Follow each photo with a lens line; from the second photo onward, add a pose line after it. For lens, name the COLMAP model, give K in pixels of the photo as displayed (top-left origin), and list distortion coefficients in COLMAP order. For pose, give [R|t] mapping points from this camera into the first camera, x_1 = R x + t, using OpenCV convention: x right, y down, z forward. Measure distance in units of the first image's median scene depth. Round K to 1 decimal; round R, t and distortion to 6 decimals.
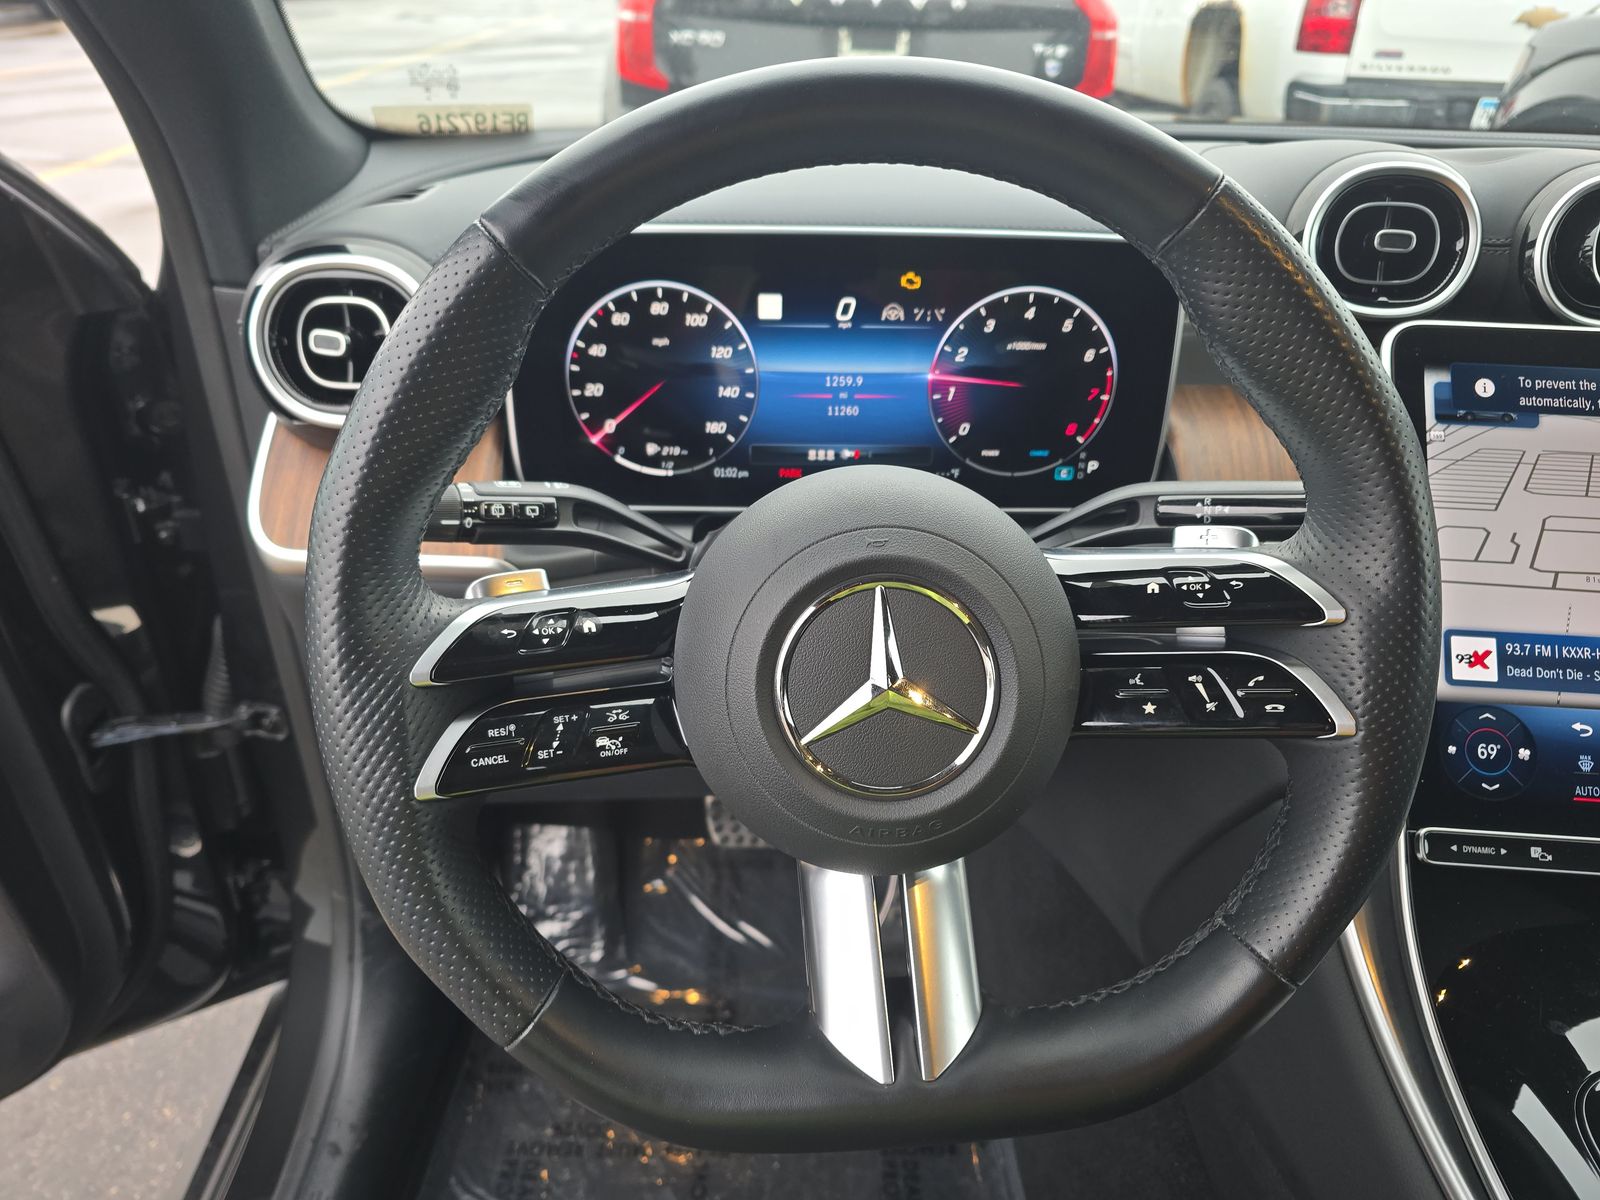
lens RADIAL K [[1053.2, 0, 800.0], [0, 1053.2, 600.0], [0, 0, 1]] dist [0.030337, -0.002226]
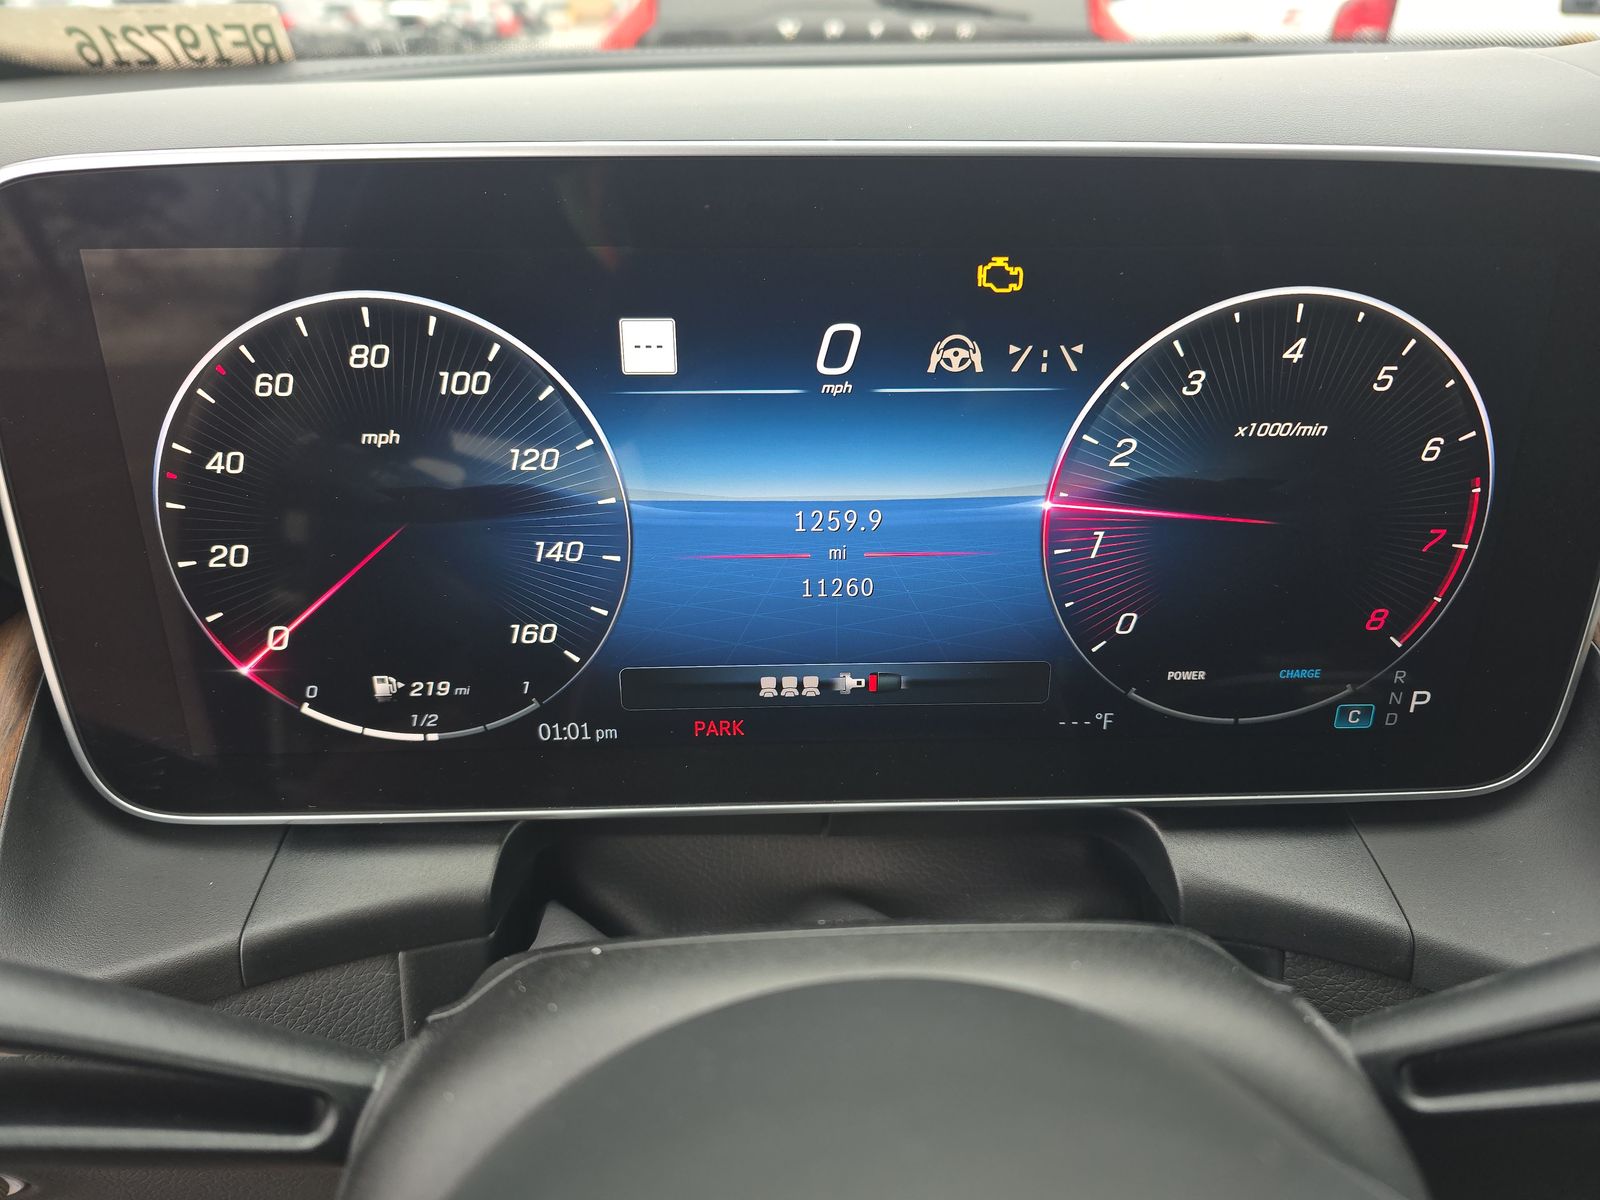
lens RADIAL K [[1066.3, 0, 800.0], [0, 1066.3, 600.0], [0, 0, 1]] dist [-0.007568, 0.001912]
pose [[0.999759, -0.017784, -0.012834, 0.032229], [0.017131, 0.998636, -0.049330, -0.157724], [0.013694, 0.049098, 0.998700, 0.590610]]
